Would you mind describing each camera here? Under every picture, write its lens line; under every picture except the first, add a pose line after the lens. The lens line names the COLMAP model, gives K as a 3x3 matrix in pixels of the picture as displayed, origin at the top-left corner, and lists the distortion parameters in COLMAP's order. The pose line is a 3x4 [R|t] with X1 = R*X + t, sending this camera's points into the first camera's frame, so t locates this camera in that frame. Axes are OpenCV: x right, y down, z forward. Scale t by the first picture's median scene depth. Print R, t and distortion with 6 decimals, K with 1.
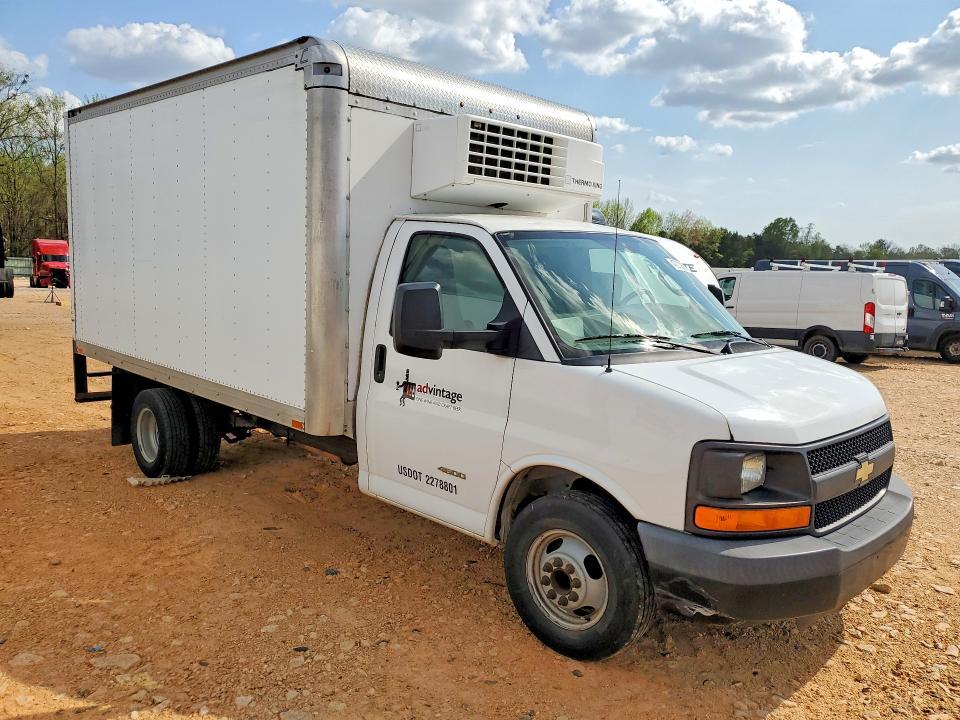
lens RADIAL K [[744.8, 0, 475.3], [0, 744.8, 368.9], [0, 0, 1]] dist [0.014655, 0.012785]
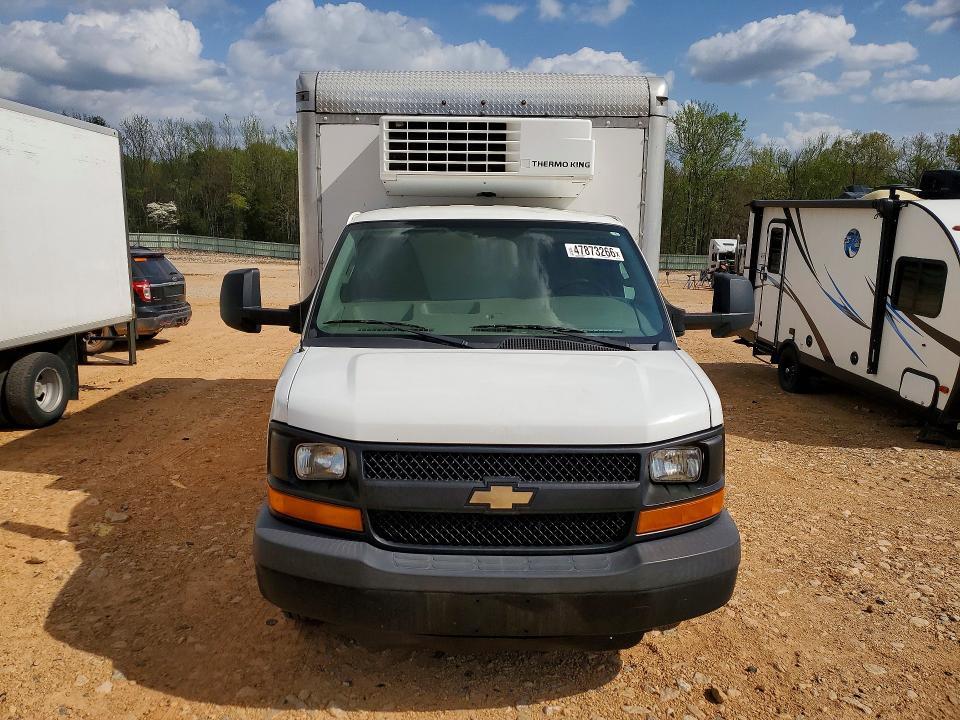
lens RADIAL K [[744.8, 0, 470.0], [0, 744.8, 356.4], [0, 0, 1]] dist [0.014655, 0.012785]
pose [[0.720674, 0.081231, -0.688498, 0.825887], [-0.085067, 0.995969, 0.028466, -0.031373], [0.688035, 0.038054, 0.724679, 0.293114]]
